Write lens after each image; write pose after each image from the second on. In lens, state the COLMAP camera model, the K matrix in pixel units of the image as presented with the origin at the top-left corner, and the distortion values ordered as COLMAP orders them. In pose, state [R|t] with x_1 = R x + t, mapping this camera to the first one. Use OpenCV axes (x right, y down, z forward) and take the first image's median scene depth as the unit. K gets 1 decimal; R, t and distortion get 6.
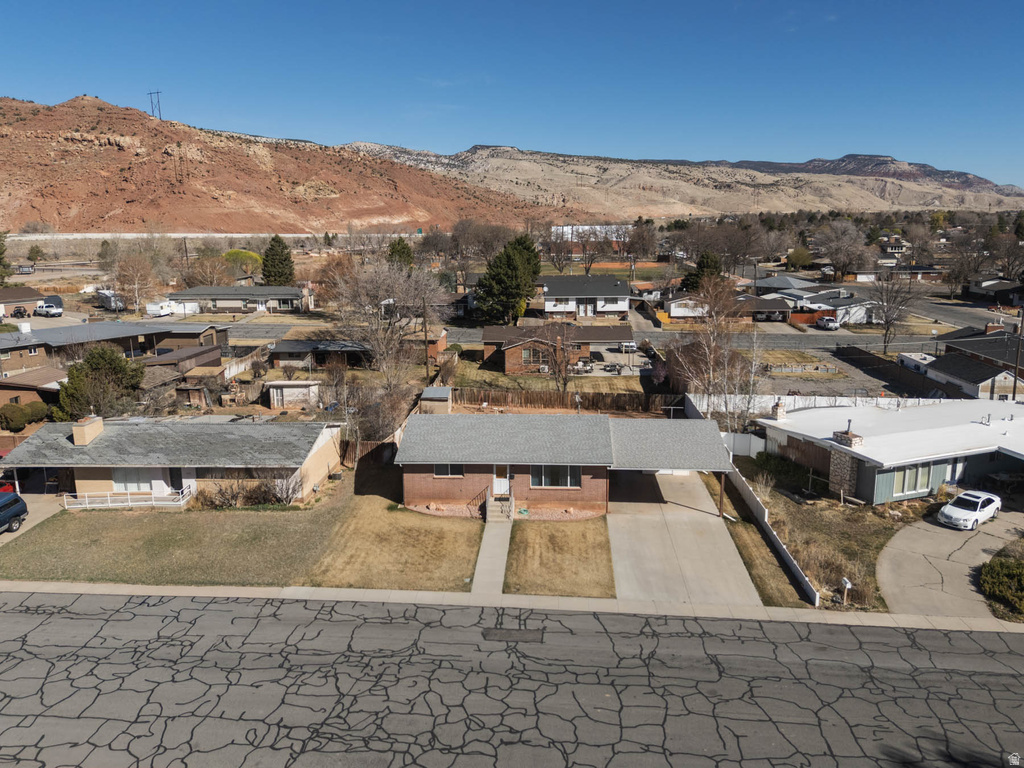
lens RADIAL K [[750.1, 0, 510.3], [0, 750.1, 378.8], [0, 0, 1]] dist [0.079914, -0.072325]
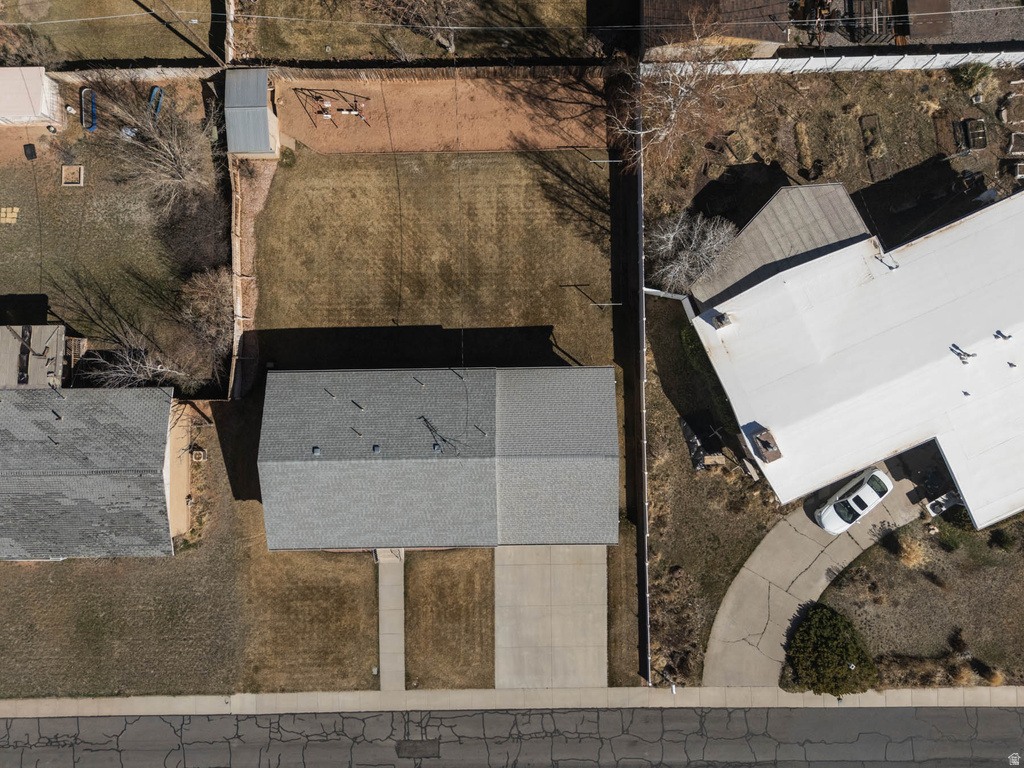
lens RADIAL K [[750.1, 0, 508.0], [0, 750.1, 385.3], [0, 0, 1]] dist [0.079914, -0.072325]
pose [[0.996690, -0.079412, -0.017375, 0.176676], [0.035292, 0.230158, 0.972513, -0.841052], [-0.073231, -0.969908, 0.232198, 0.938276]]
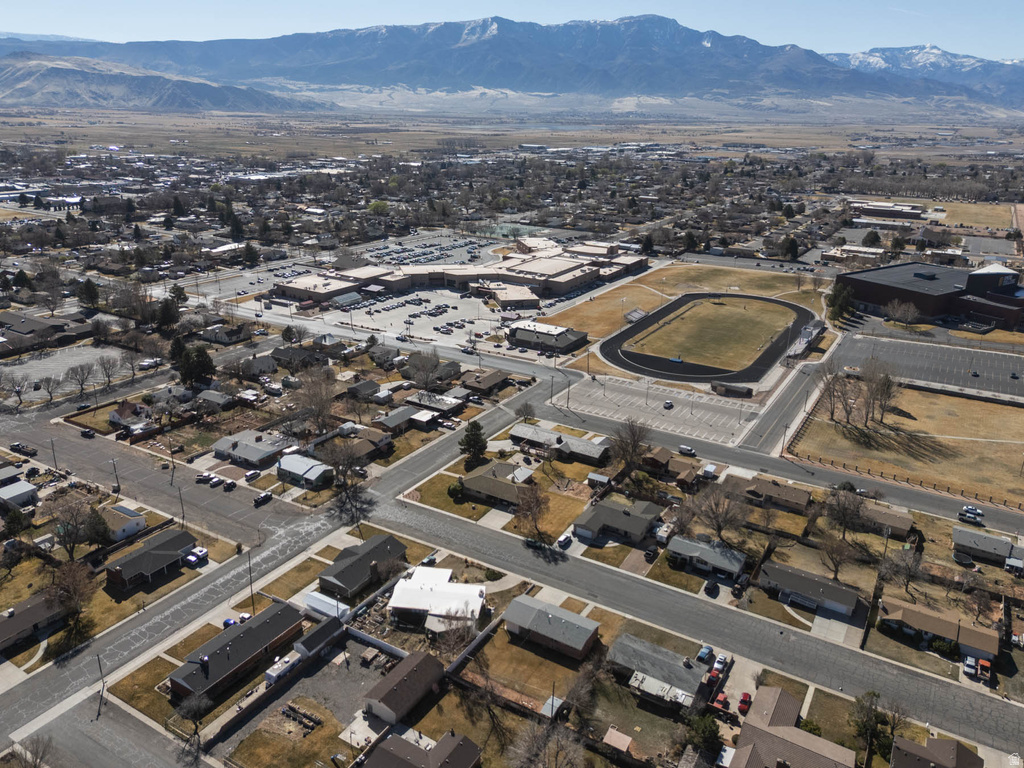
lens RADIAL K [[750.1, 0, 509.6], [0, 750.1, 381.5], [0, 0, 1]] dist [0.079914, -0.072325]
pose [[-0.886955, -0.171549, 0.428814, -1.123589], [0.080169, 0.857179, 0.508740, -2.782101], [-0.454844, 0.485607, -0.746527, 3.337971]]
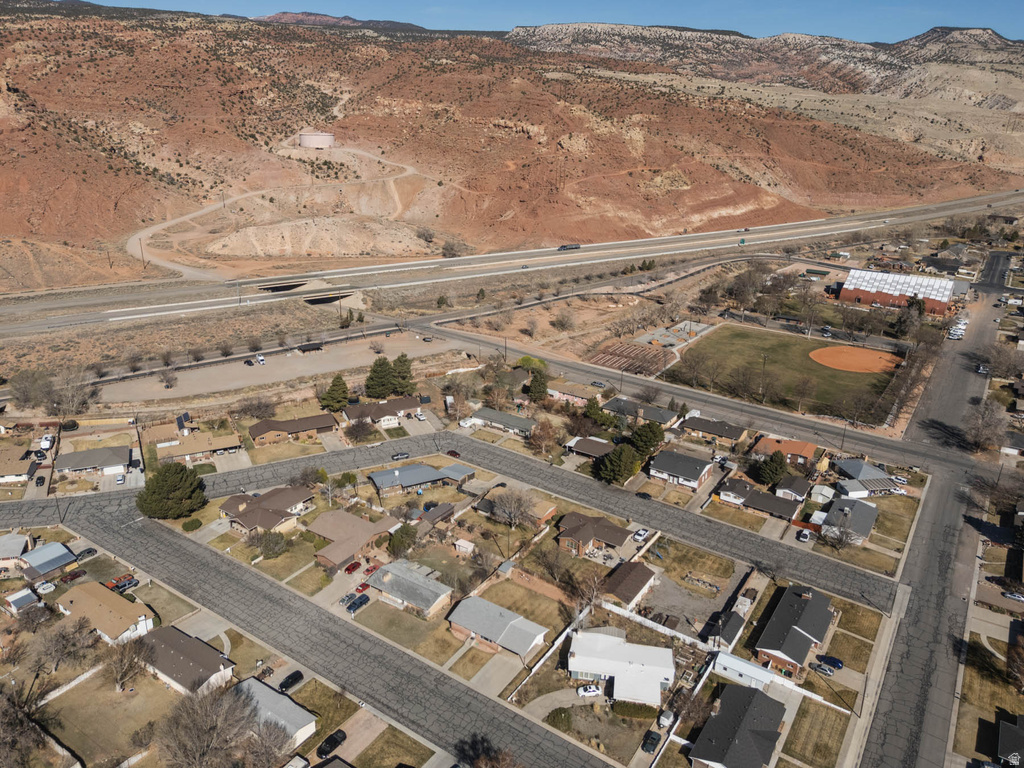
lens RADIAL K [[750.1, 0, 510.4], [0, 750.1, 378.3], [0, 0, 1]] dist [0.079914, -0.072325]
pose [[0.867056, 0.200041, -0.456286, 1.528378], [-0.132431, 0.975442, 0.175995, -1.689288], [0.480287, -0.092171, 0.872255, -1.925538]]
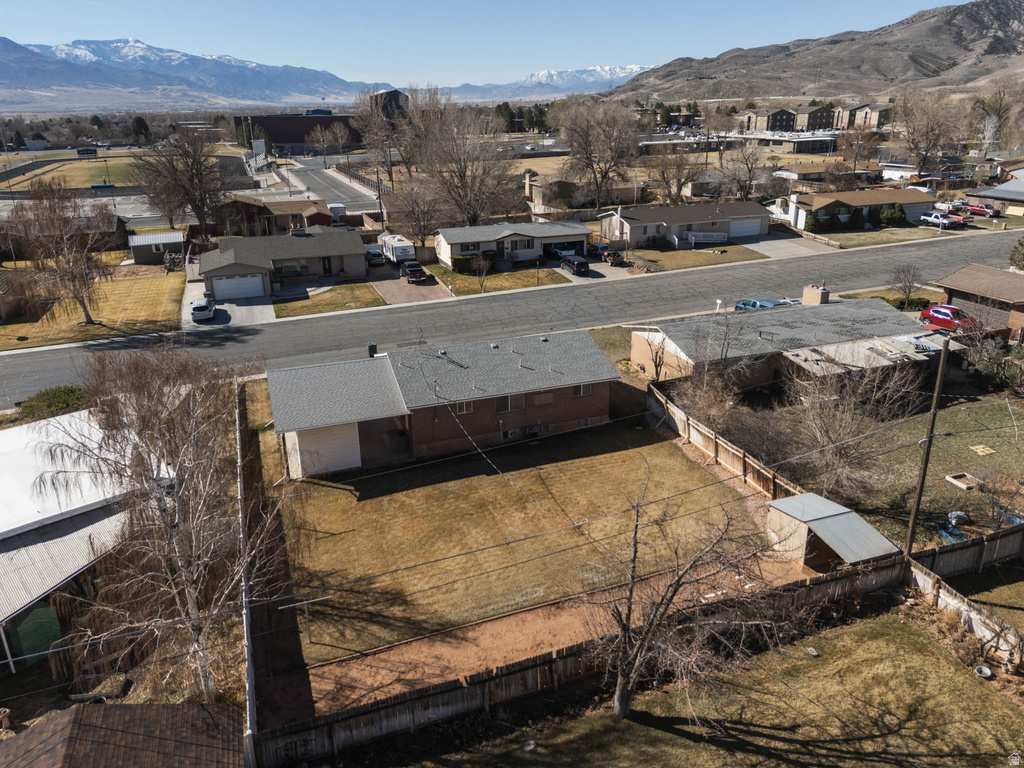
lens RADIAL K [[750.1, 0, 514.0], [0, 750.1, 379.5], [0, 0, 1]] dist [0.079914, -0.072325]
pose [[-0.914899, 0.160562, -0.370379, 0.357753], [-0.060034, 0.853178, 0.518154, -0.441413], [0.399195, 0.496293, -0.770932, 1.901537]]
